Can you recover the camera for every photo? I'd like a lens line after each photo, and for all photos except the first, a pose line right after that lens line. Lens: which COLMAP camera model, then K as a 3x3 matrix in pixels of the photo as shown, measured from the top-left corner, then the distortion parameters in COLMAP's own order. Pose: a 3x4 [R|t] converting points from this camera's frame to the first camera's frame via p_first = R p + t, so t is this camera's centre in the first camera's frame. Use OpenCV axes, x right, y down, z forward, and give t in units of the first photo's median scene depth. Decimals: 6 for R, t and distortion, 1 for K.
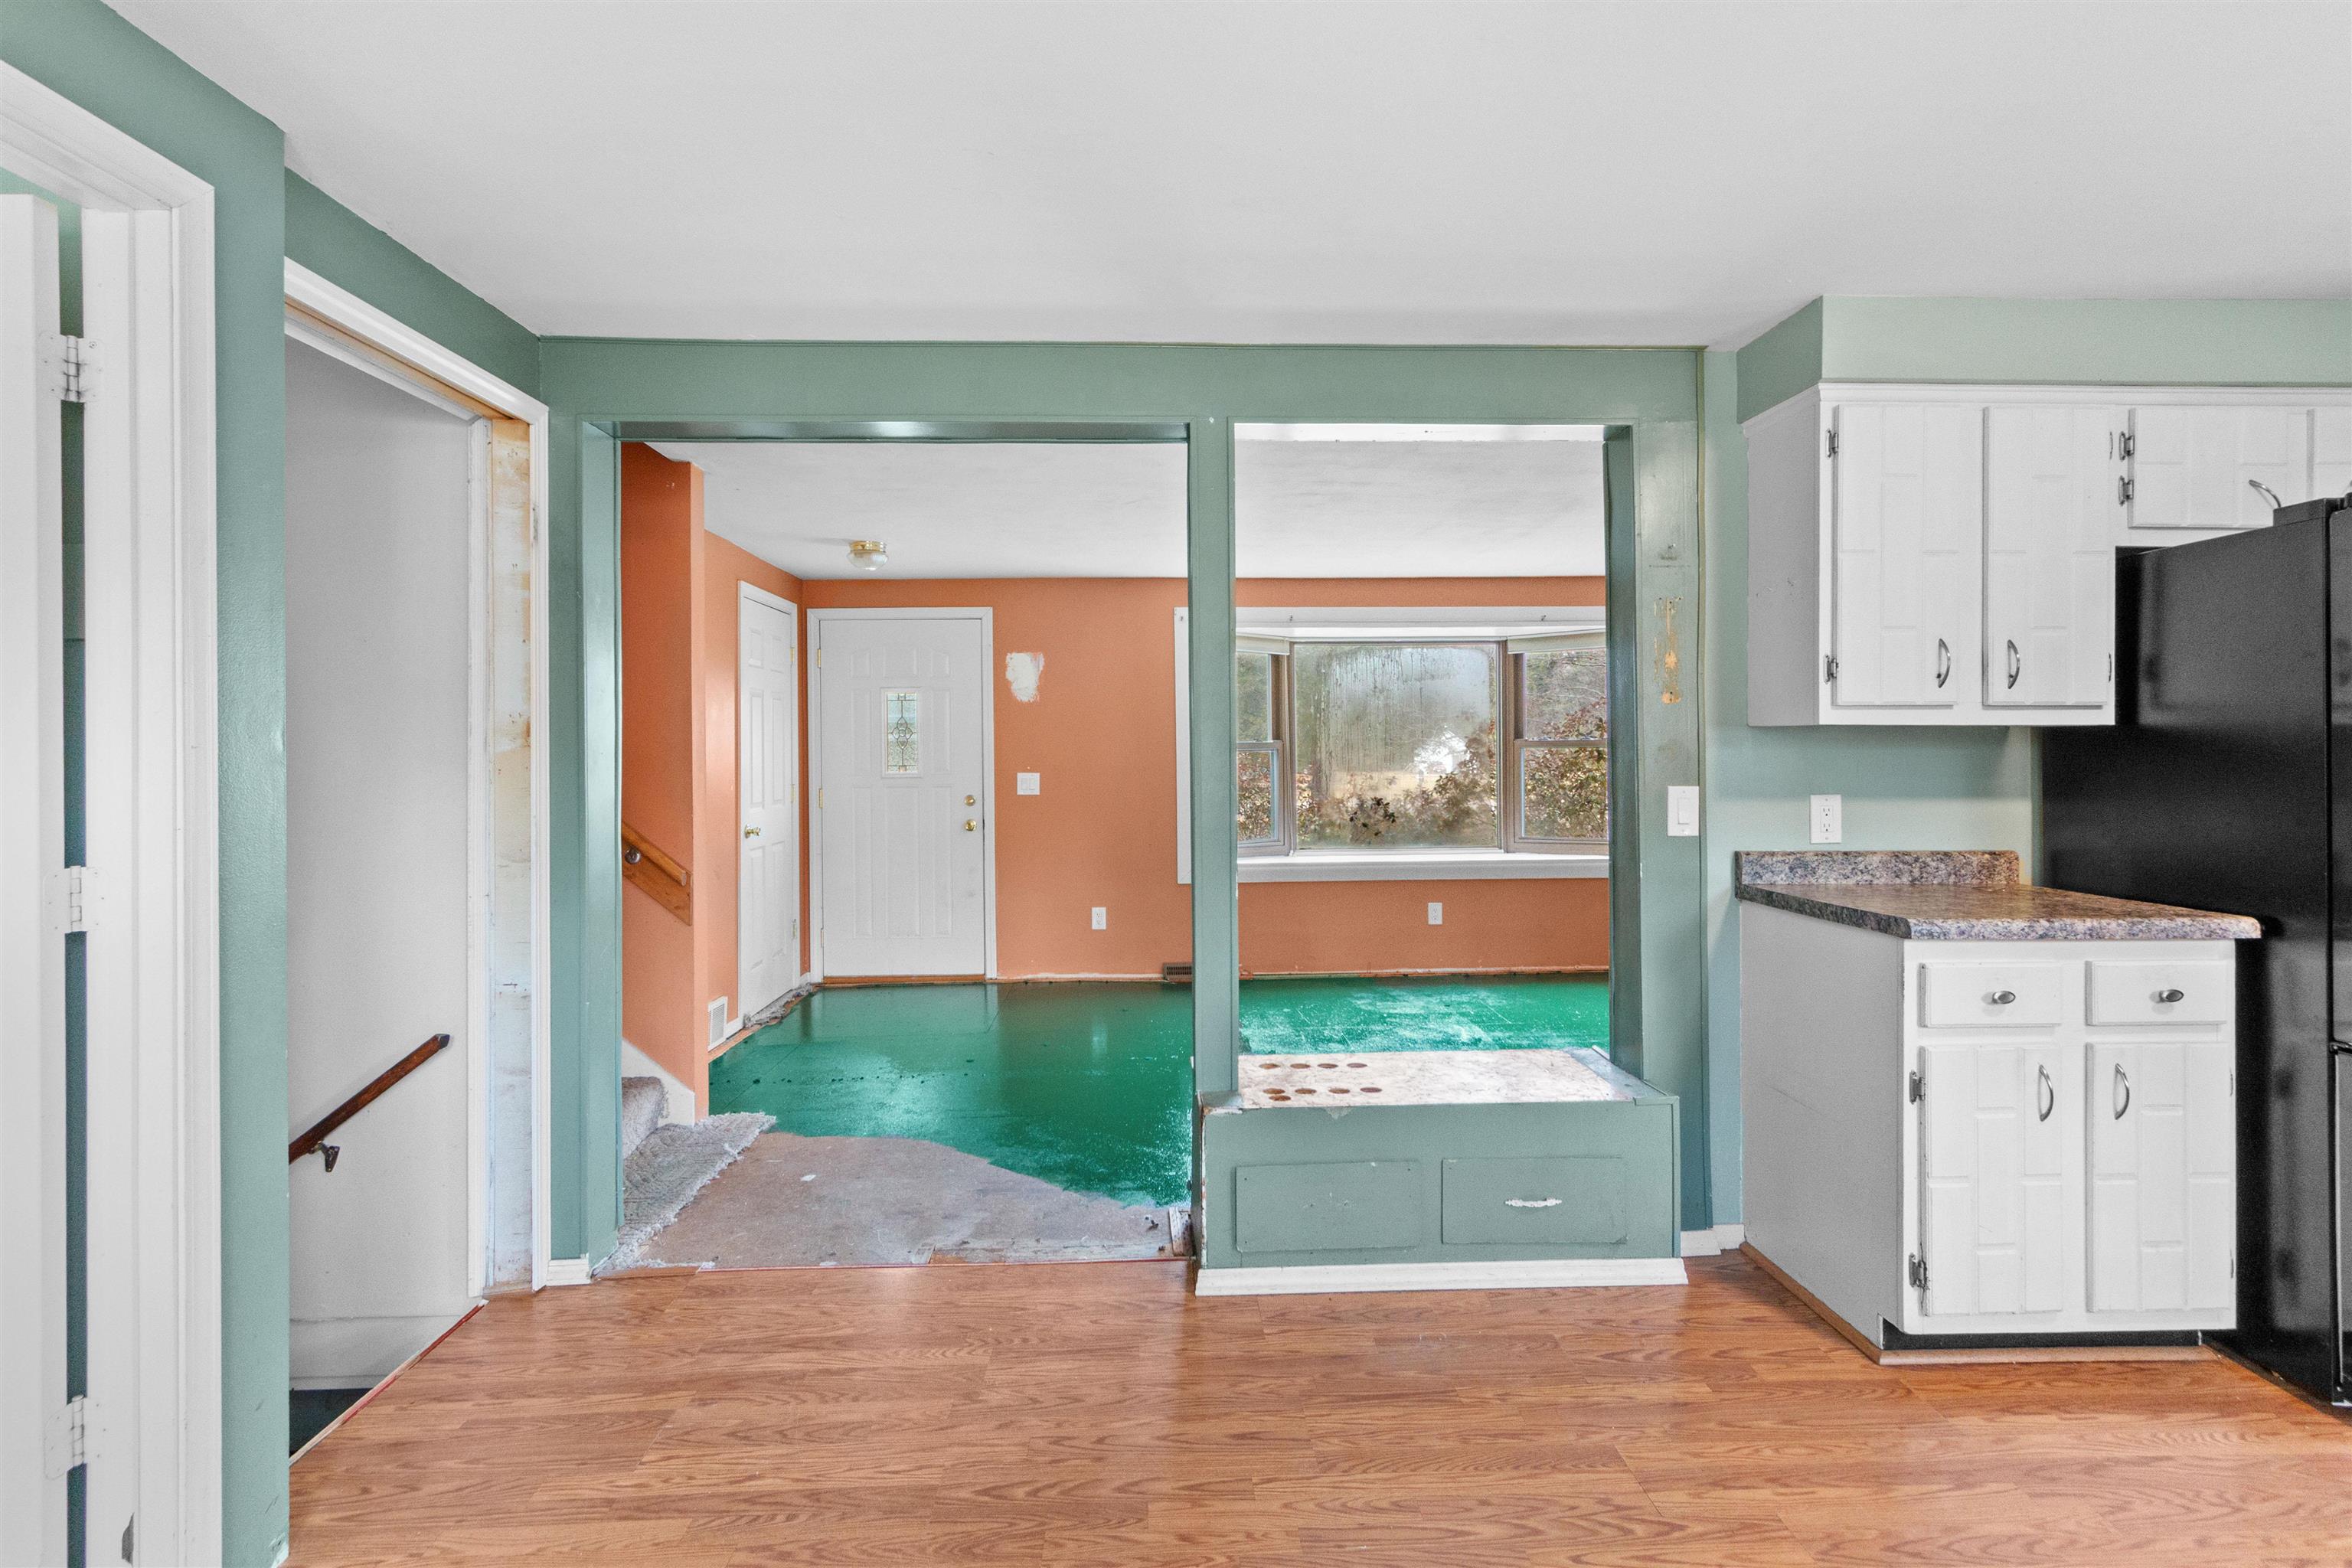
lens RADIAL K [[1126.1, 0, 1186.6], [0, 1126.1, 752.1], [0, 0, 1]] dist [0.008837, 0.000115]
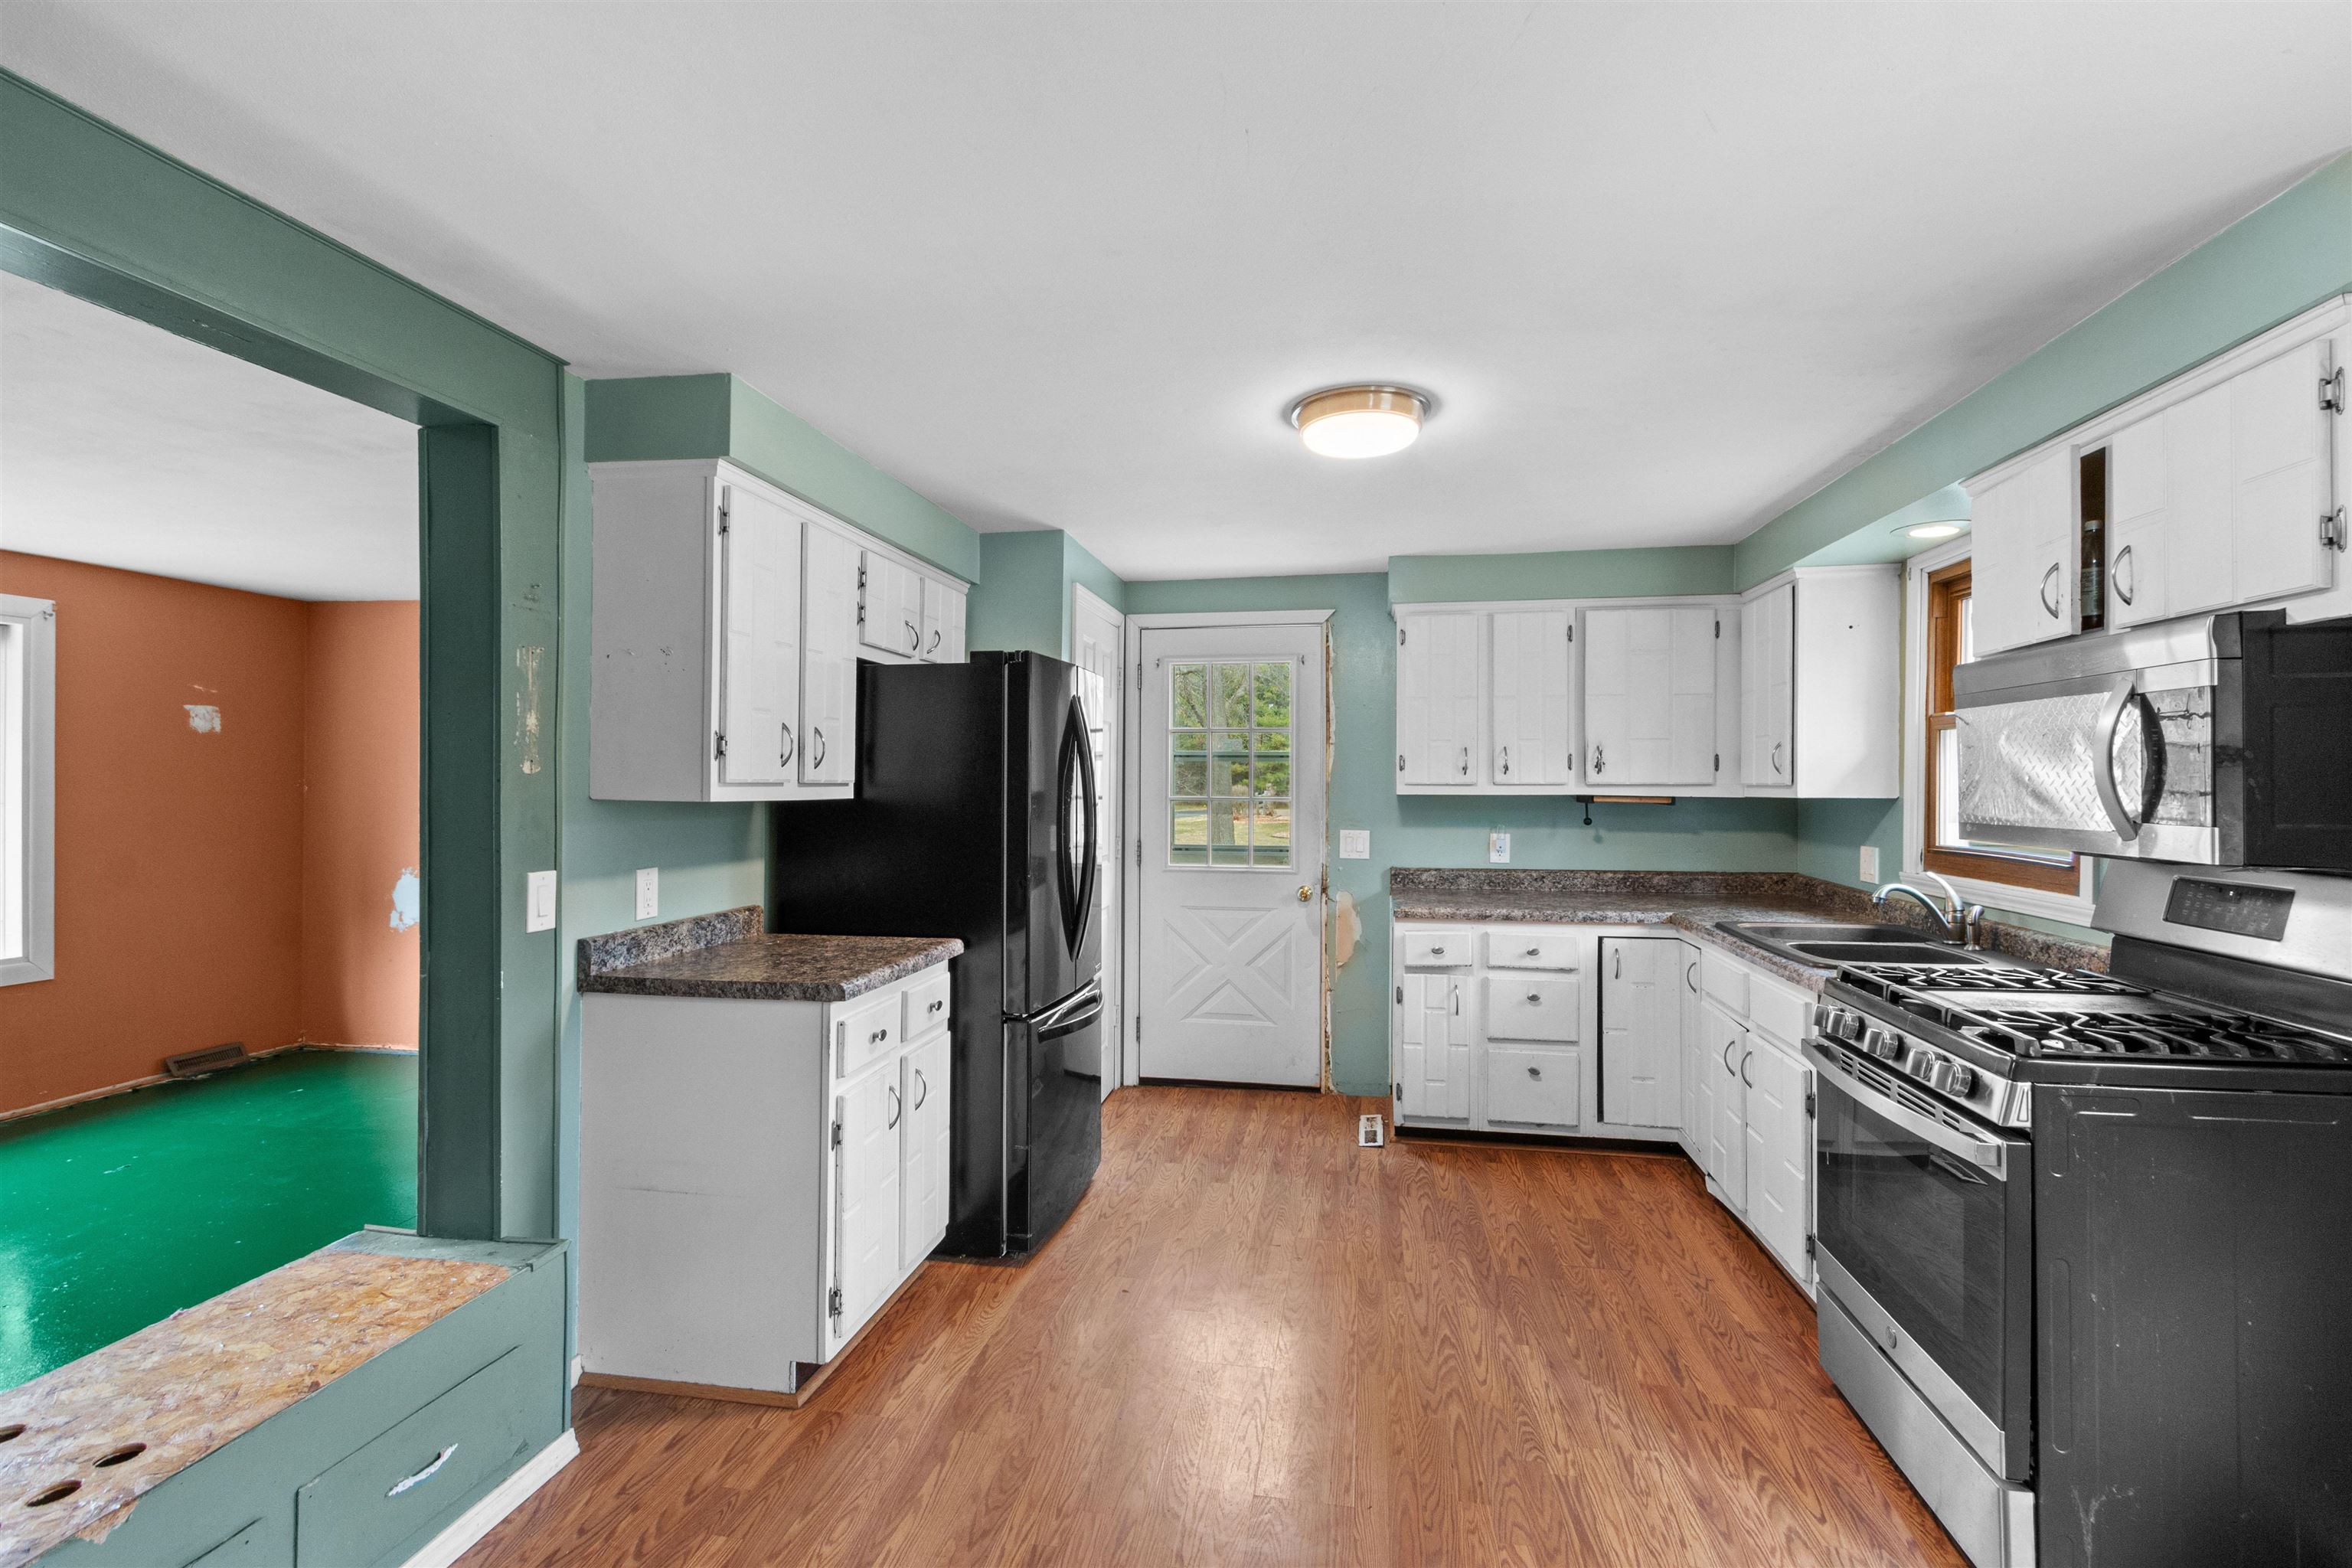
lens RADIAL K [[1079.3, 0, 1179.2], [0, 1079.3, 776.6], [0, 0, 1]] dist [0.004317, 0.000284]
pose [[0.206920, 0.008578, 0.978320, -0.255988], [-0.005749, 0.999955, -0.007551, -0.037726], [-0.978341, -0.004062, 0.206960, 0.364411]]
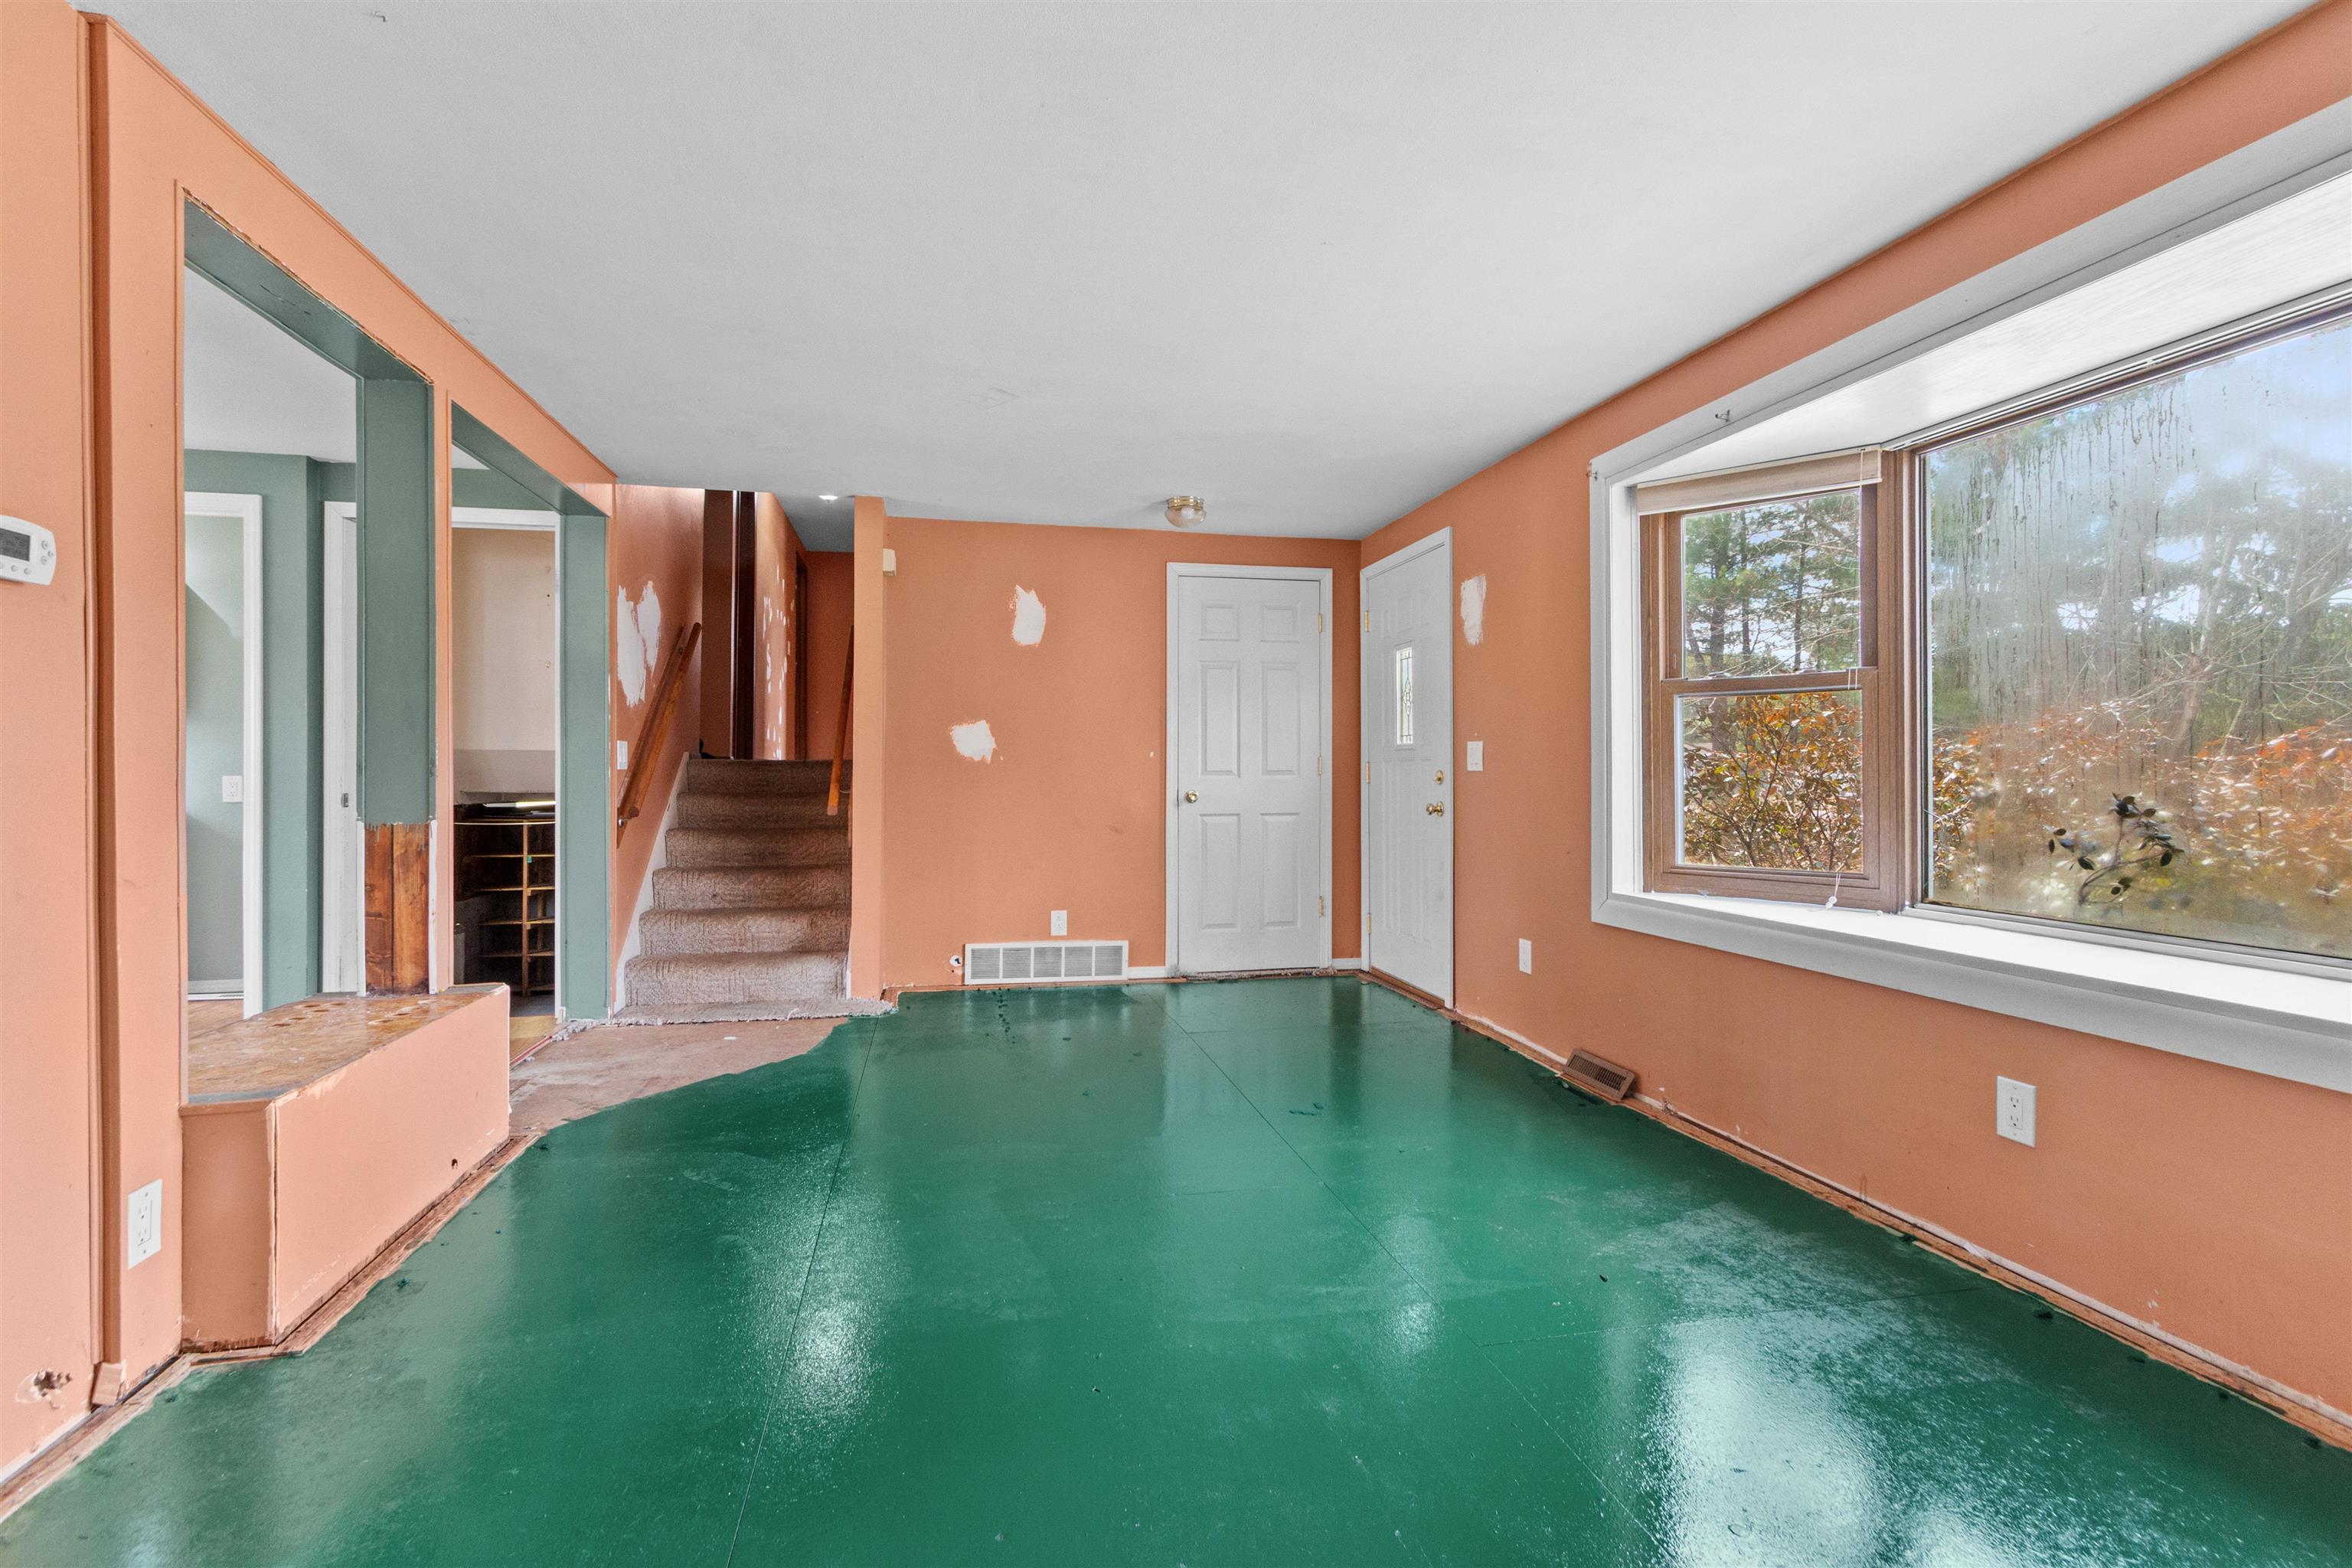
lens RADIAL K [[1085.7, 0, 1163.6], [0, 1085.7, 768.7], [0, 0, 1]] dist [0.003178, -0.000186]
pose [[0.172095, 0.005818, -0.985063, 1.180968], [-0.000394, 0.999983, 0.005837, 0.073621], [0.985080, -0.000616, 0.172095, 1.547942]]
